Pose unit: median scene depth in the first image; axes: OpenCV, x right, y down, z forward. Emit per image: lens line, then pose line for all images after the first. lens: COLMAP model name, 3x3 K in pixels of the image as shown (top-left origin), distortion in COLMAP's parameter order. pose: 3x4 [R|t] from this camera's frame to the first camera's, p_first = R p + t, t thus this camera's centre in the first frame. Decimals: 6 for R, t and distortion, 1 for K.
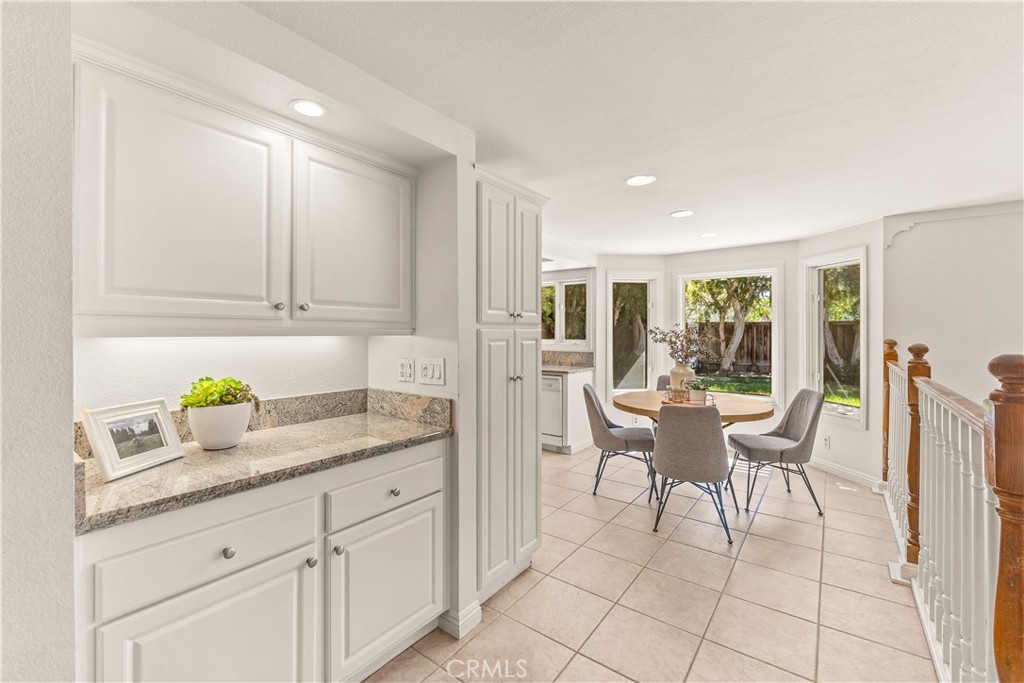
lens RADIAL K [[419.1, 0, 513.0], [0, 419.1, 332.6], [0, 0, 1]] dist [0.000537, 0.000048]
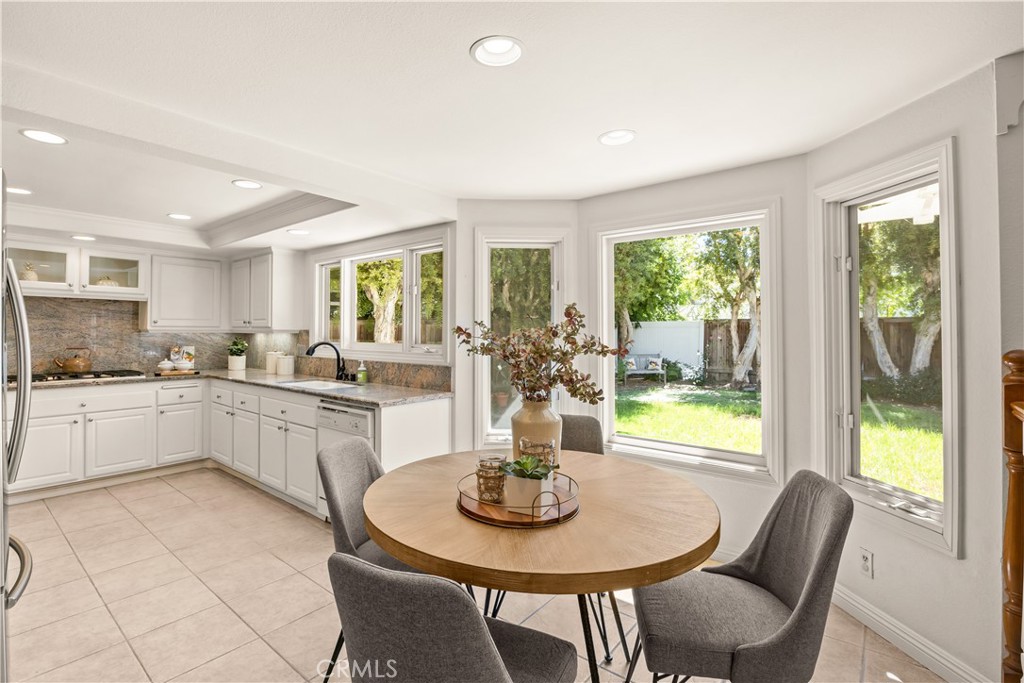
lens RADIAL K [[474.3, 0, 469.5], [0, 474.3, 325.1], [0, 0, 1]] dist [-0.016313, -0.000085]
pose [[0.997280, 0.000014, -0.073706, 0.258378], [-0.001138, 0.999884, -0.015211, -0.000627], [0.073697, 0.015253, 0.997164, 0.332563]]
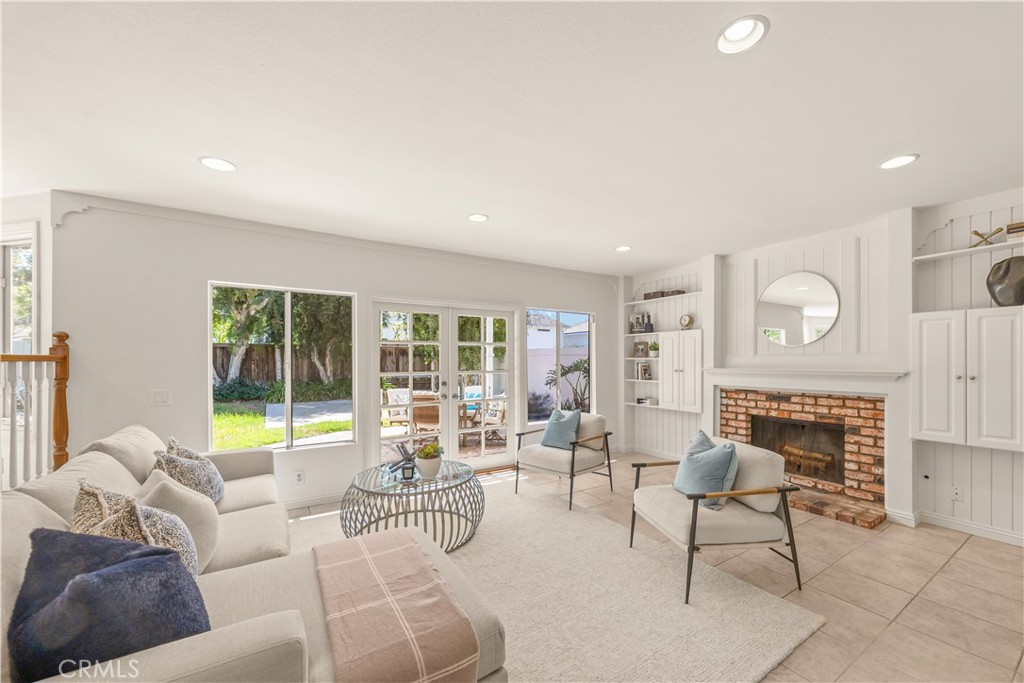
lens RADIAL K [[397.9, 0, 504.5], [0, 397.9, 361.1], [0, 0, 1]] dist [-0.000492, -0.000042]
pose [[0.365814, -0.001942, 0.930686, 0.306257], [0.002981, 0.999995, 0.000915, 0.052192], [-0.930683, 0.002440, 0.365818, -0.108646]]
